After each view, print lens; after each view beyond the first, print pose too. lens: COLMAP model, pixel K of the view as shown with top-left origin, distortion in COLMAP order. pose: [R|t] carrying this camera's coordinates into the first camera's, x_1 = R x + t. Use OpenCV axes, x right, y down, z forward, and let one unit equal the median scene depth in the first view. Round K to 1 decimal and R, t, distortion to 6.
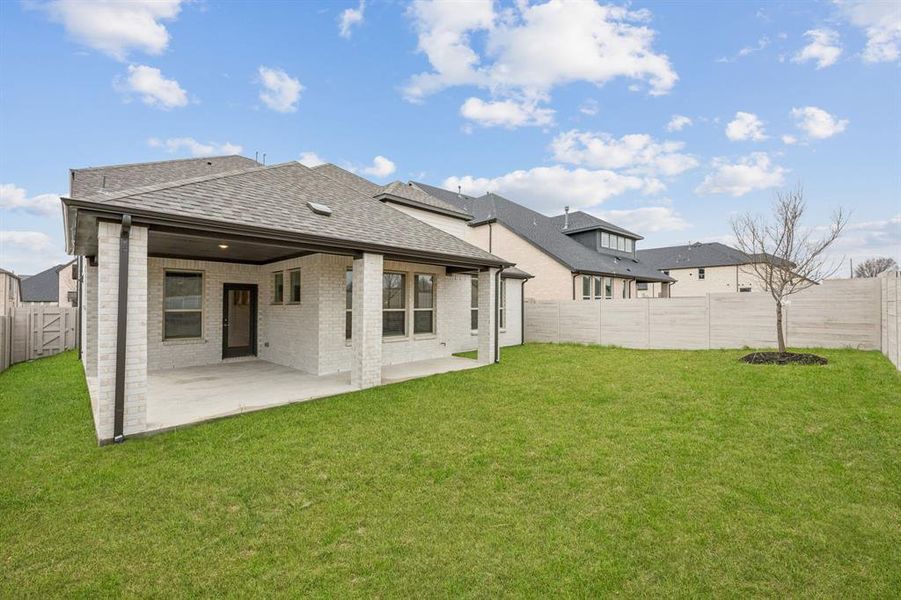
lens RADIAL K [[364.4, 0, 450.5], [0, 364.4, 300.0], [0, 0, 1]] dist [-0.003045, -0.000041]
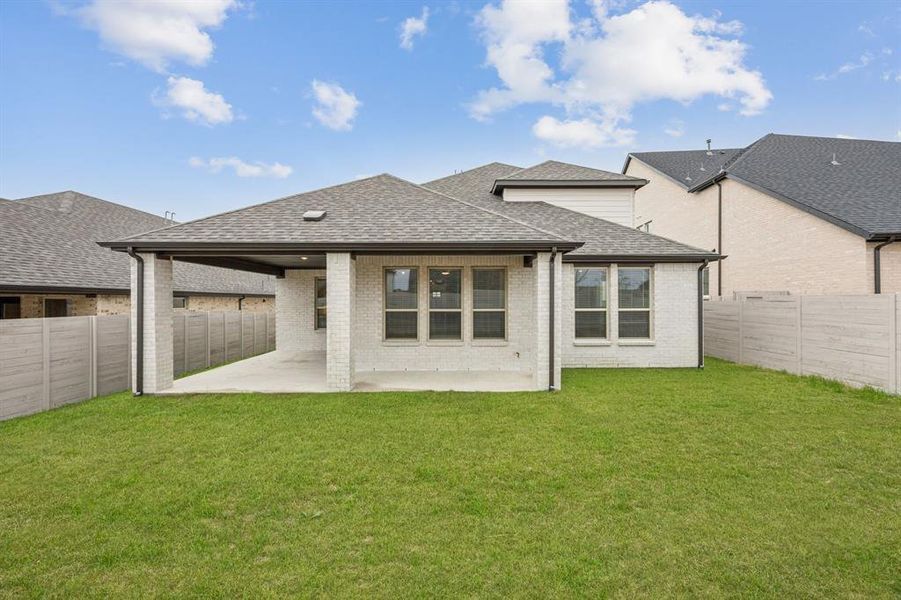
lens RADIAL K [[348.3, 0, 450.5], [0, 348.3, 300.0], [0, 0, 1]] dist [-0.001094, 0.000010]
pose [[0.702805, -0.002893, -0.711376, 0.452139], [0.010802, 0.999920, 0.006605, -0.003817], [0.711300, -0.012327, 0.702780, 0.396834]]
